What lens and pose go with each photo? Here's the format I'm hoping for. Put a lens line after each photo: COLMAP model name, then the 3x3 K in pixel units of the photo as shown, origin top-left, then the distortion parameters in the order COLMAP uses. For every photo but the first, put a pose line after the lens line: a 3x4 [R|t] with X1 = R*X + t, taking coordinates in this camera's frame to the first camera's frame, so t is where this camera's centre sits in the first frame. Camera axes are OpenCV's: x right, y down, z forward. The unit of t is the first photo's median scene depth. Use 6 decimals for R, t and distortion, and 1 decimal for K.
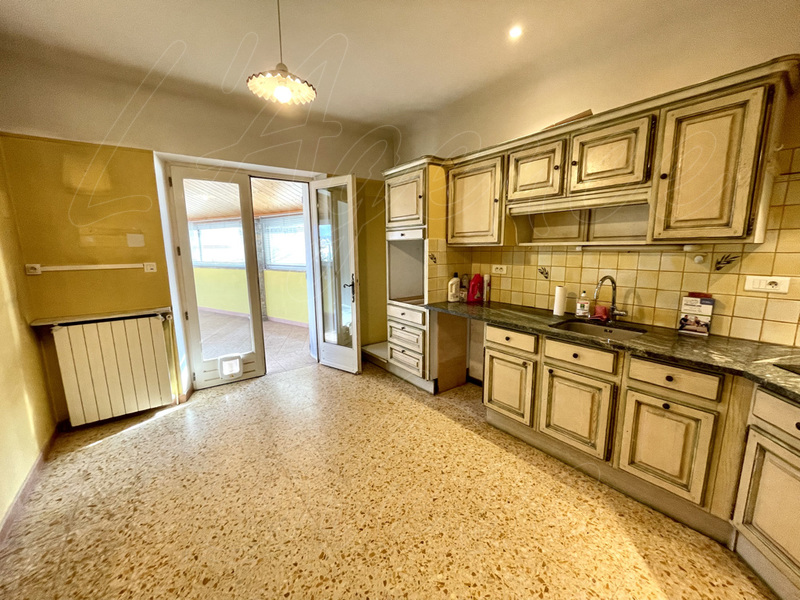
lens RADIAL K [[323.2, 0, 401.9], [0, 323.2, 299.1], [0, 0, 1]] dist [0.004160, -0.000111]
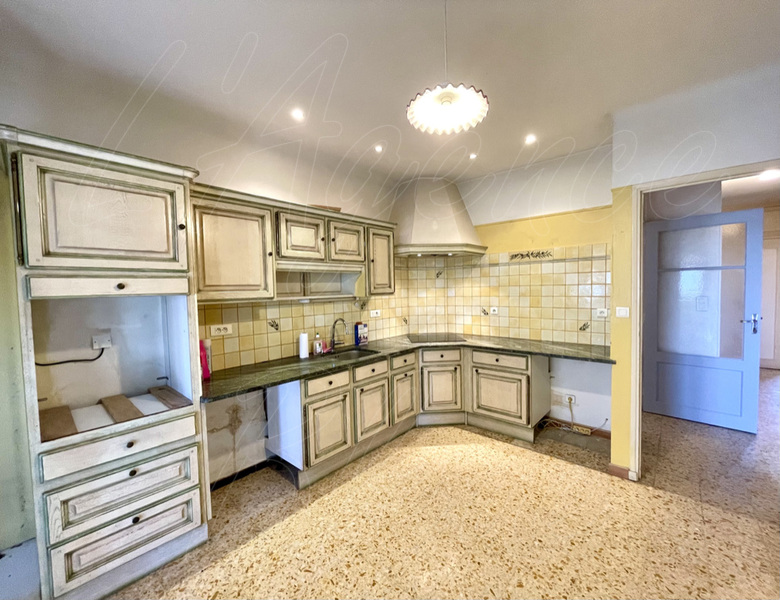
lens RADIAL K [[327.9, 0, 392.1], [0, 327.9, 302.1], [0, 0, 1]] dist [-0.001519, 0.000352]
pose [[-0.195627, -0.026471, 0.980321, -0.775165], [0.182149, 0.981260, 0.062845, -0.173770], [-0.963614, 0.190859, -0.187139, 0.926738]]
